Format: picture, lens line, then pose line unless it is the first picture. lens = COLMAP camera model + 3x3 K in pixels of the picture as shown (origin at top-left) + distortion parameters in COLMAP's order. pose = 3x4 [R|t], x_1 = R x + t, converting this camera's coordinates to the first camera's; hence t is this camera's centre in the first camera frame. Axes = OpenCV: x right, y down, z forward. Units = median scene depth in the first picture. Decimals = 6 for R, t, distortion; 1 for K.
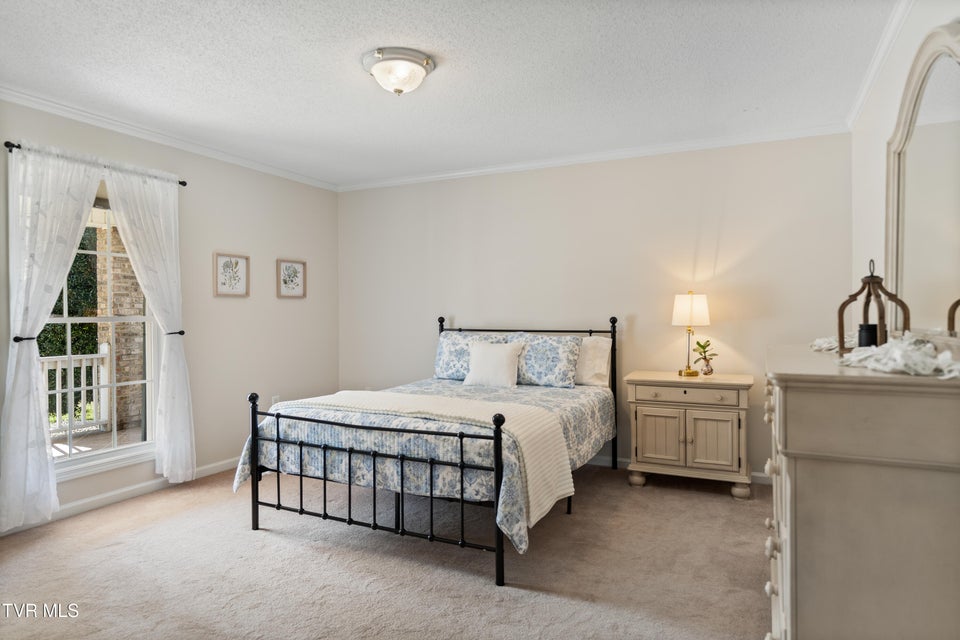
lens RADIAL K [[580.4, 0, 477.8], [0, 580.4, 318.7], [0, 0, 1]] dist [0.000841, -0.000011]
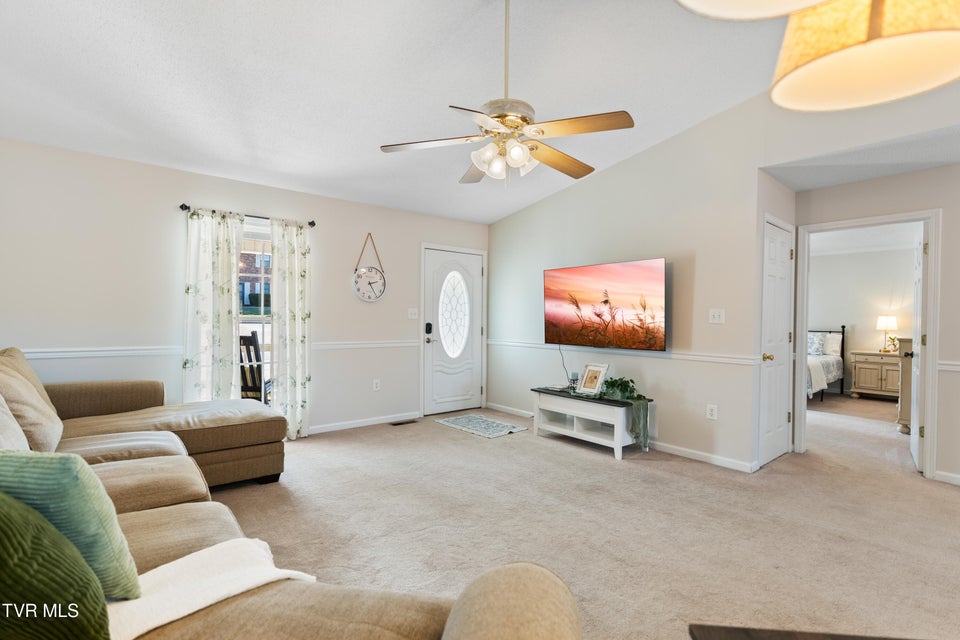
lens RADIAL K [[442.5, 0, 481.7], [0, 442.5, 324.7], [0, 0, 1]] dist [-0.013888, 0.006351]
pose [[0.909316, 0.025354, -0.415333, -0.354228], [-0.021758, 0.999674, 0.013389, 0.002042], [0.415537, -0.003138, 0.909571, -1.201126]]
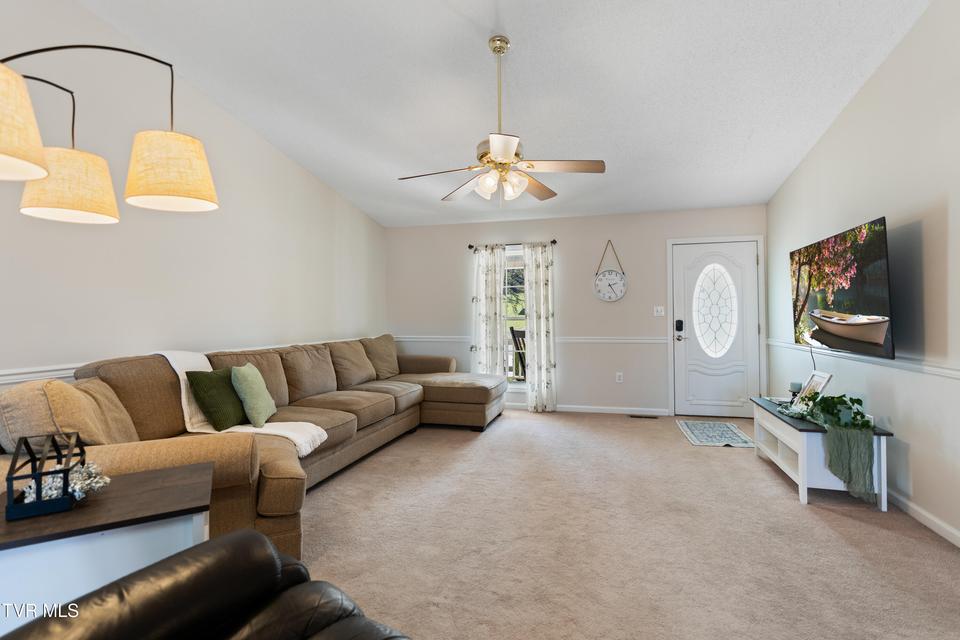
lens RADIAL K [[442.5, 0, 502.6], [0, 442.5, 306.1], [0, 0, 1]] dist [-0.013888, 0.006351]
pose [[0.206149, -0.018159, -0.978352, 0.103863], [0.000121, 0.999828, -0.018532, 0.001201], [0.978521, 0.003702, 0.206116, -0.826506]]
